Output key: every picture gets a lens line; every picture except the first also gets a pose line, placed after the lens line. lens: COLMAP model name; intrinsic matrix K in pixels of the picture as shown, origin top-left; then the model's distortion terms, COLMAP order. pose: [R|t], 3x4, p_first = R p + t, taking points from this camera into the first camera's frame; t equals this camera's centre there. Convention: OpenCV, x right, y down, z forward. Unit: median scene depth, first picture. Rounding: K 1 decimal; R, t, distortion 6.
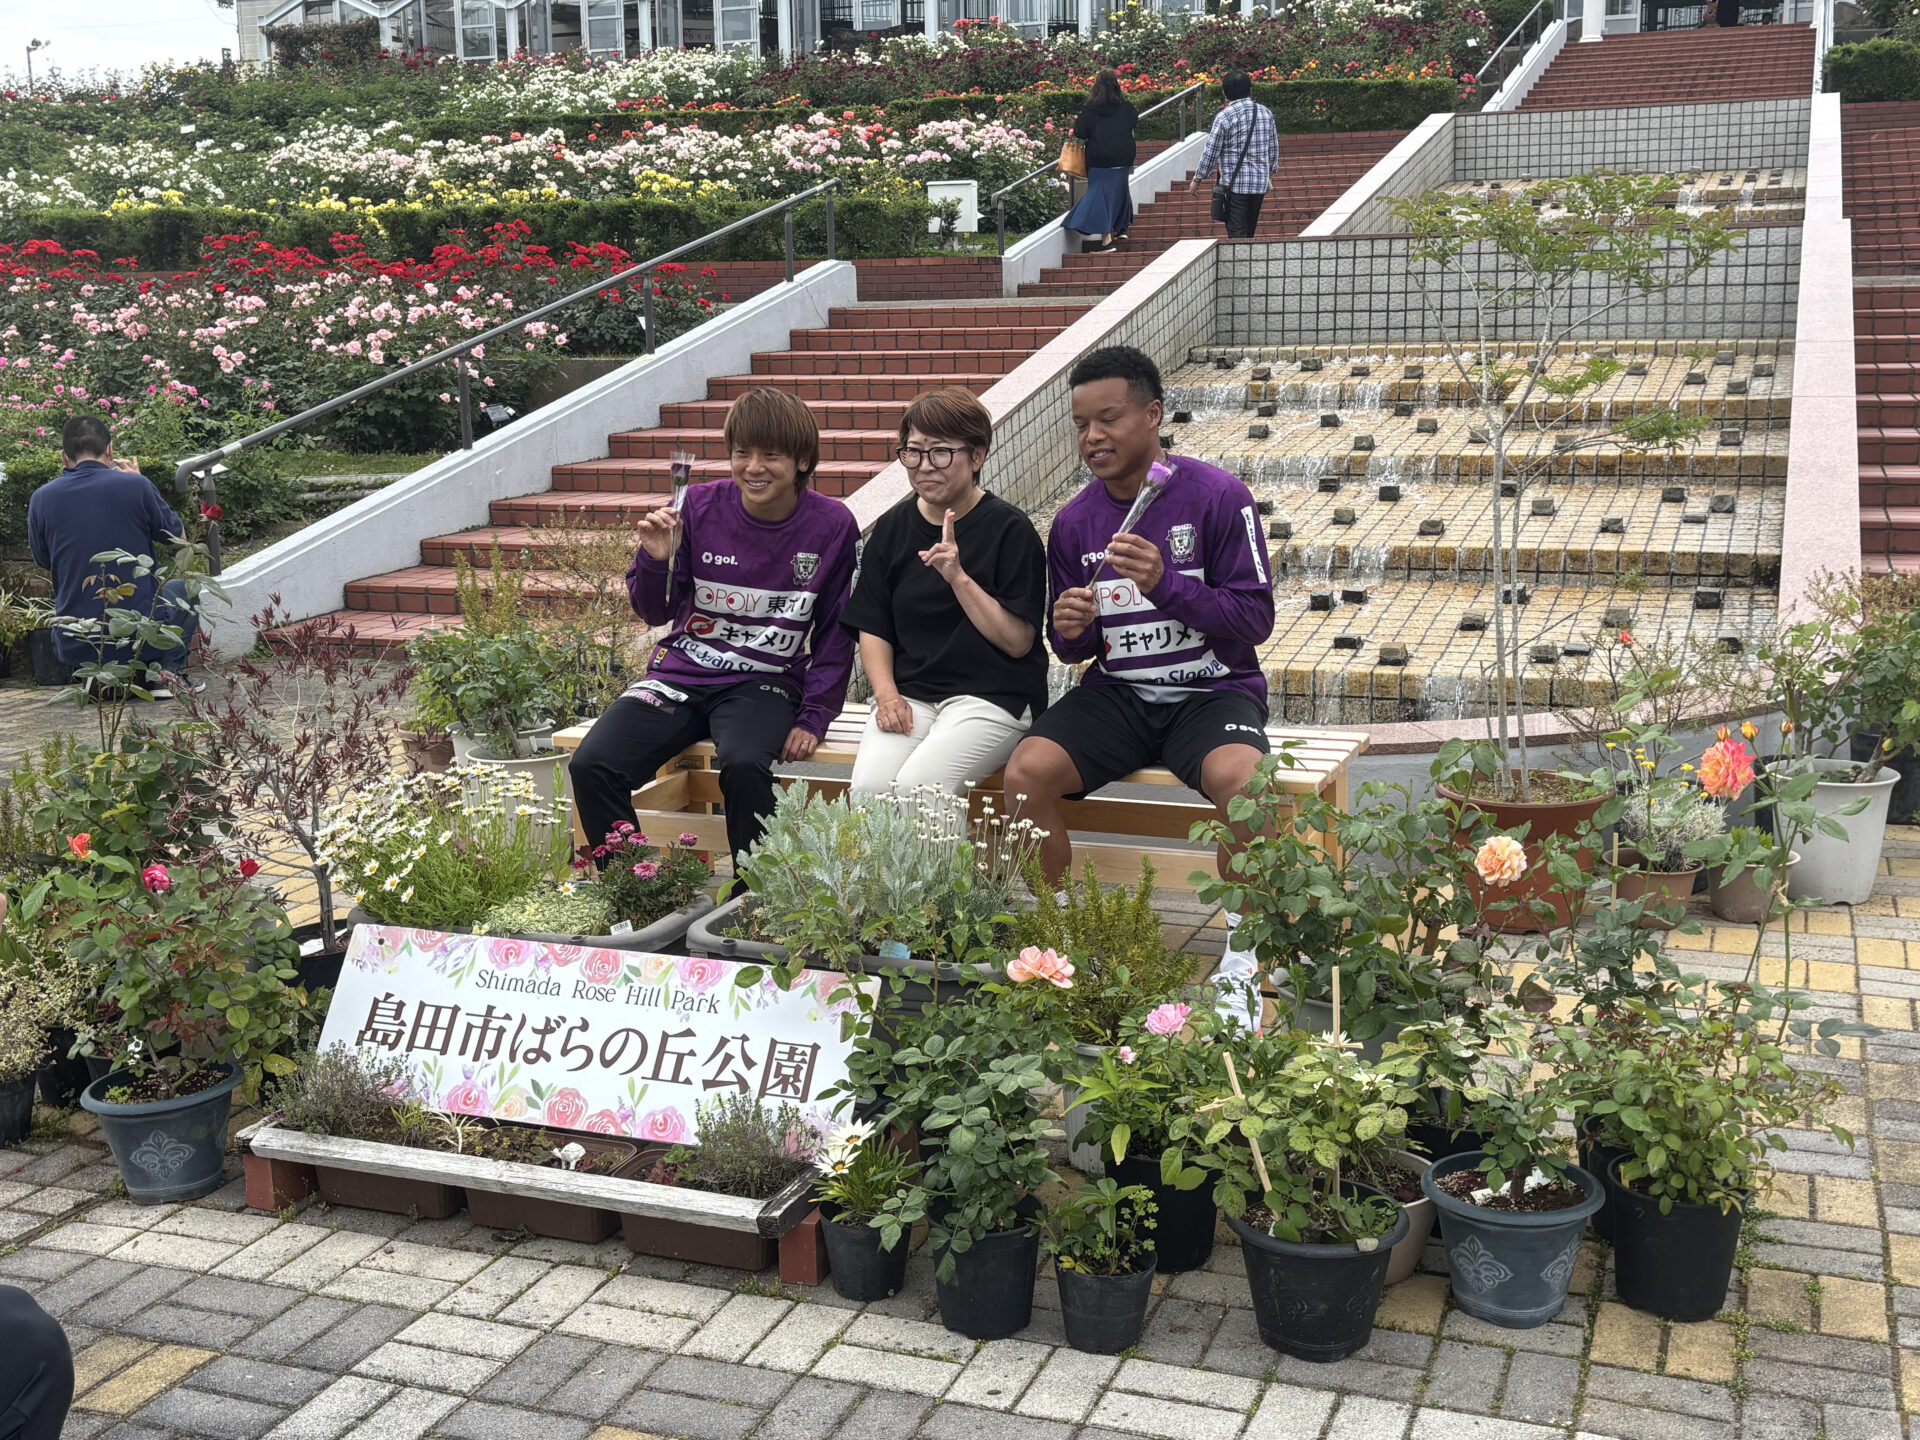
lens RADIAL K [[2118.5, 0, 960.0], [0, 2118.5, 720.0], [0, 0, 1]] dist [0.003900, -0.131389]
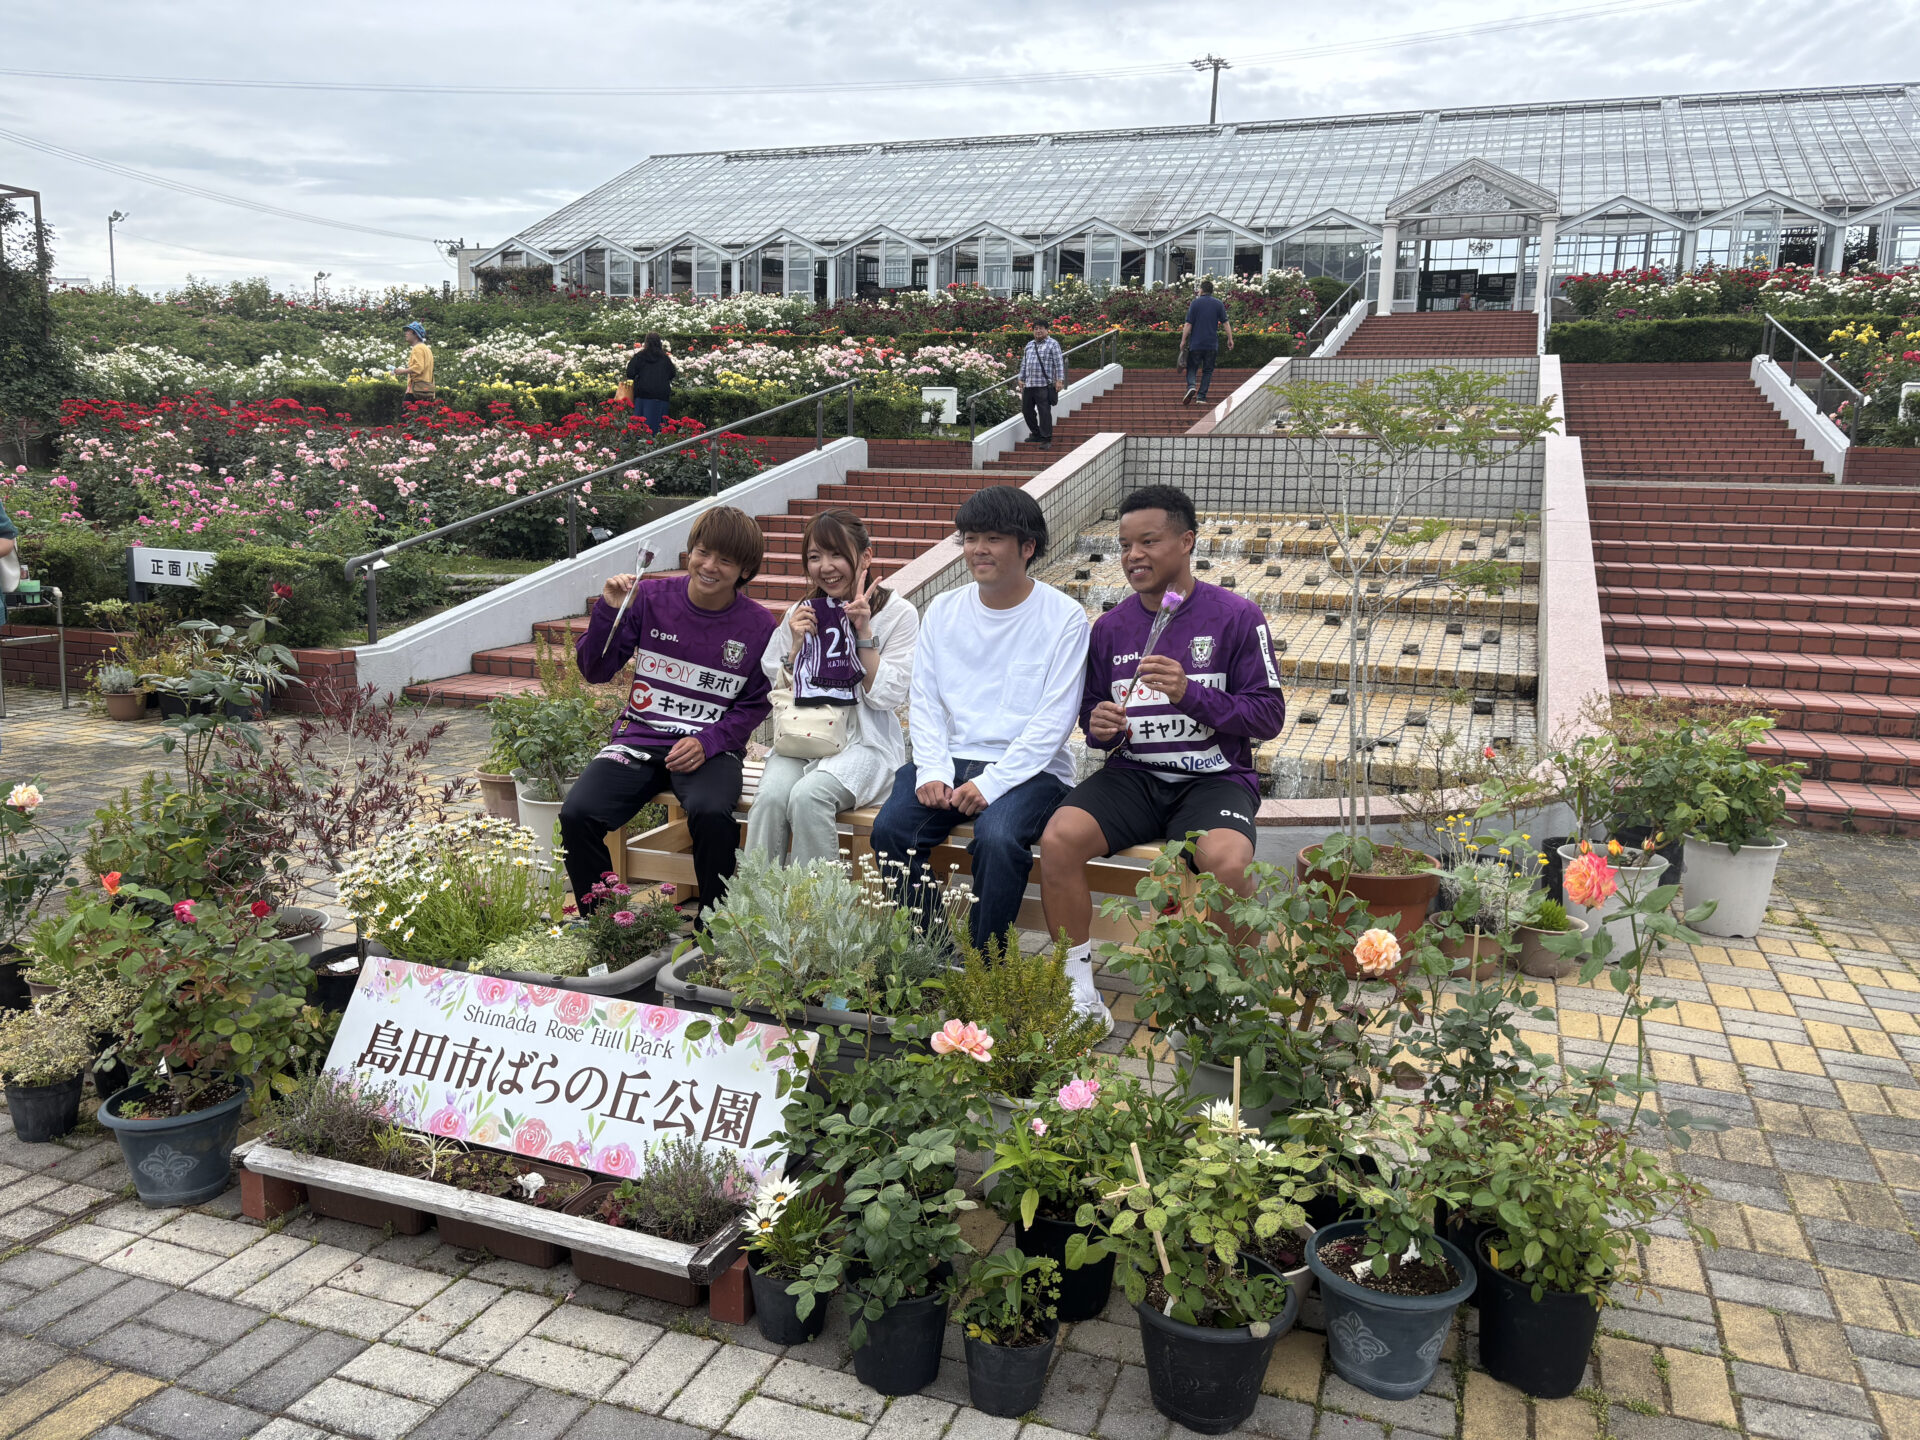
lens RADIAL K [[1456.8, 0, 960.0], [0, 1456.8, 720.0], [0, 0, 1]] dist [-0.055481, -0.004254]
pose [[0.999033, 0.040503, 0.017097, 0.015299], [-0.039982, 0.998756, -0.029809, -0.020704], [-0.018283, 0.029096, 0.999409, 0.219229]]
